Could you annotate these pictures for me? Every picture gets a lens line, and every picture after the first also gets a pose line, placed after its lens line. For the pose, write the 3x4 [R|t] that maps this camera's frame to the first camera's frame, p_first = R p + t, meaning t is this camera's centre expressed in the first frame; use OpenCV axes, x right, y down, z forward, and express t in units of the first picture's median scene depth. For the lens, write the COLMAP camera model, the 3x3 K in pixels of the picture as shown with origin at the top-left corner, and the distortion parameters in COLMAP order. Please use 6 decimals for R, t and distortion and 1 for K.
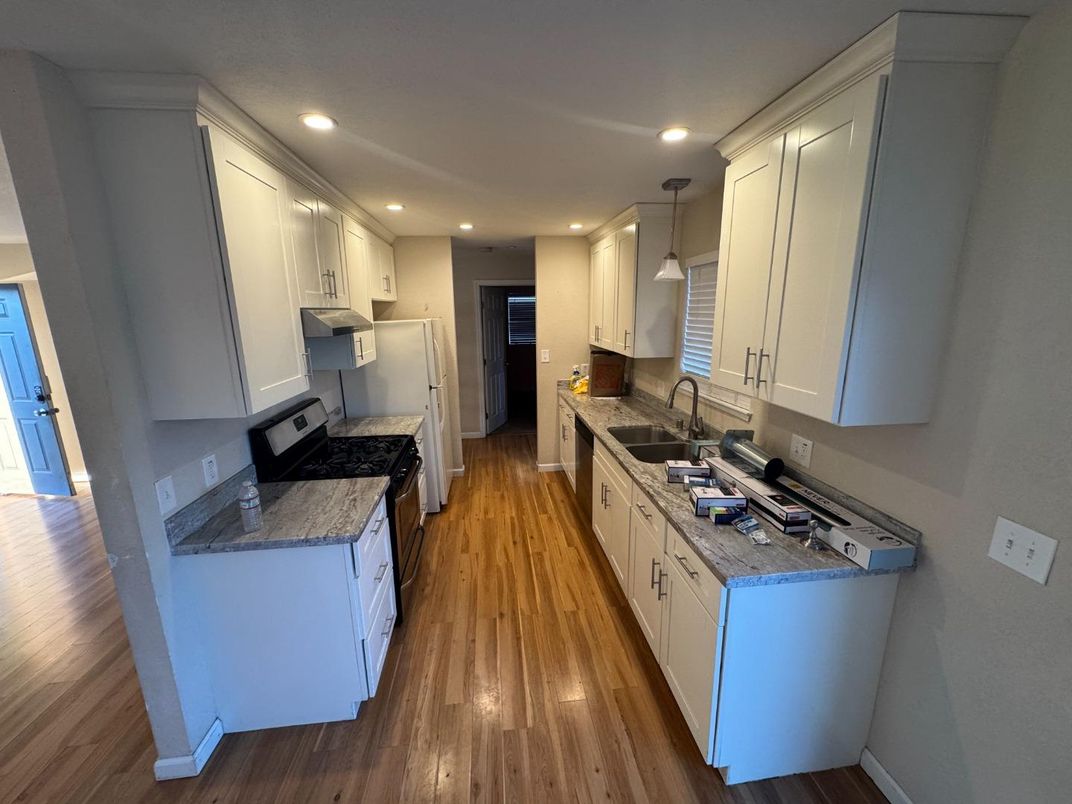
lens RADIAL K [[431.0, 0, 533.9], [0, 431.0, 404.4], [0, 0, 1]] dist [0.001040, -0.000203]
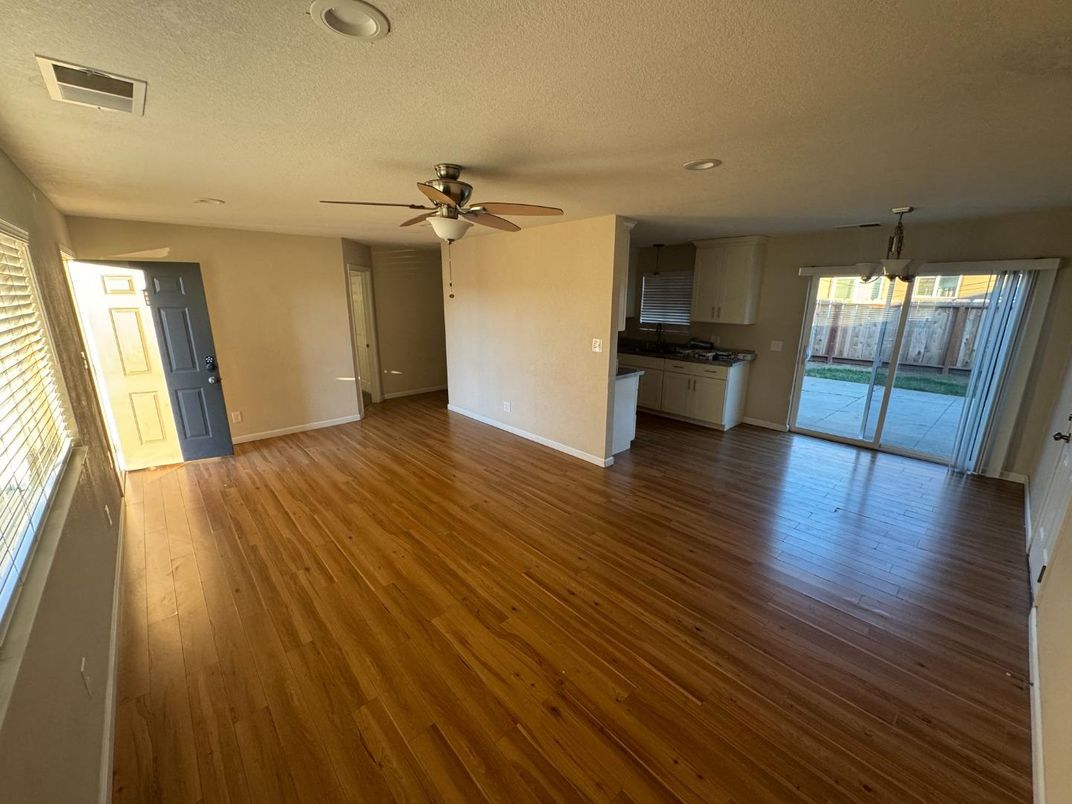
lens RADIAL K [[431.0, 0, 533.6], [0, 431.0, 401.6], [0, 0, 1]] dist [0.001040, -0.000203]
pose [[0.812764, -0.130481, 0.567794, -2.755470], [0.113999, 0.991376, 0.064638, 0.233355], [-0.571331, 0.012193, 0.820629, -0.989676]]
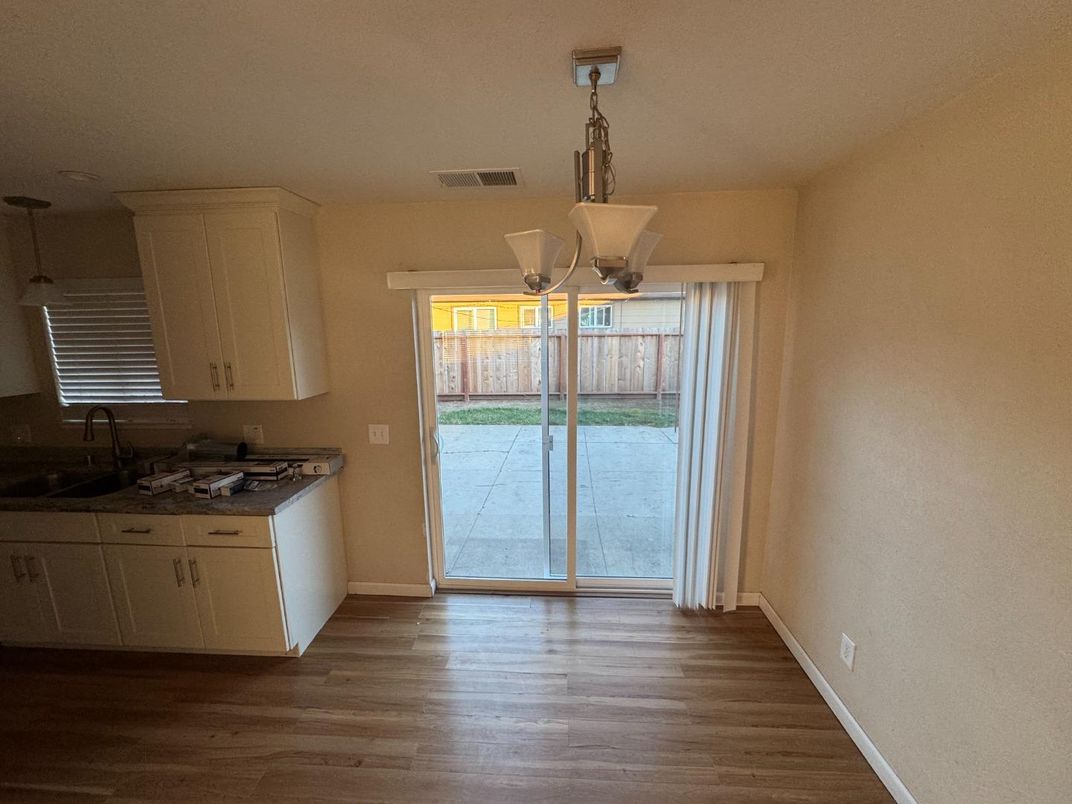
lens RADIAL K [[431.0, 0, 532.5], [0, 431.0, 402.9], [0, 0, 1]] dist [0.001040, -0.000203]
pose [[0.180922, -0.170534, 0.968600, -0.666003], [0.223812, 0.966151, 0.128297, 0.040035], [-0.957693, 0.193572, 0.212966, -0.227981]]
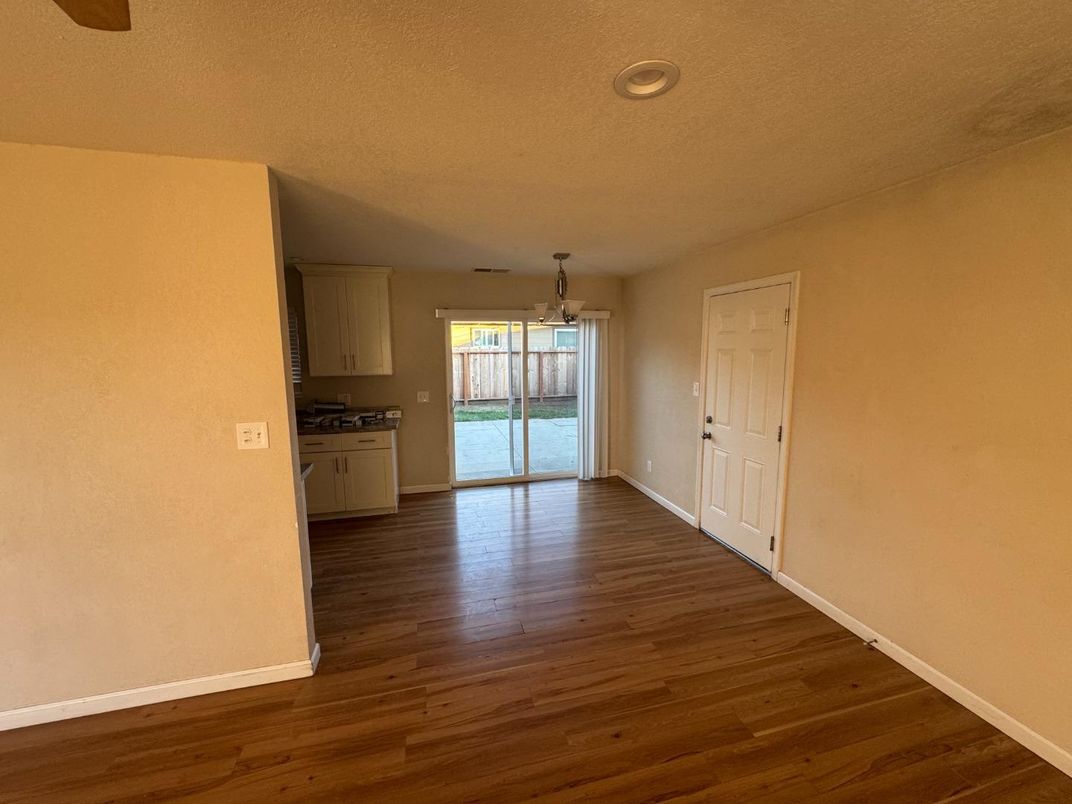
lens RADIAL K [[431.0, 0, 538.8], [0, 431.0, 397.6], [0, 0, 1]] dist [0.001040, -0.000203]
pose [[-0.141086, -0.105605, 0.984349, -2.215402], [0.222687, 0.965428, 0.135493, 0.018245], [-0.964627, 0.238318, -0.112691, 0.276127]]
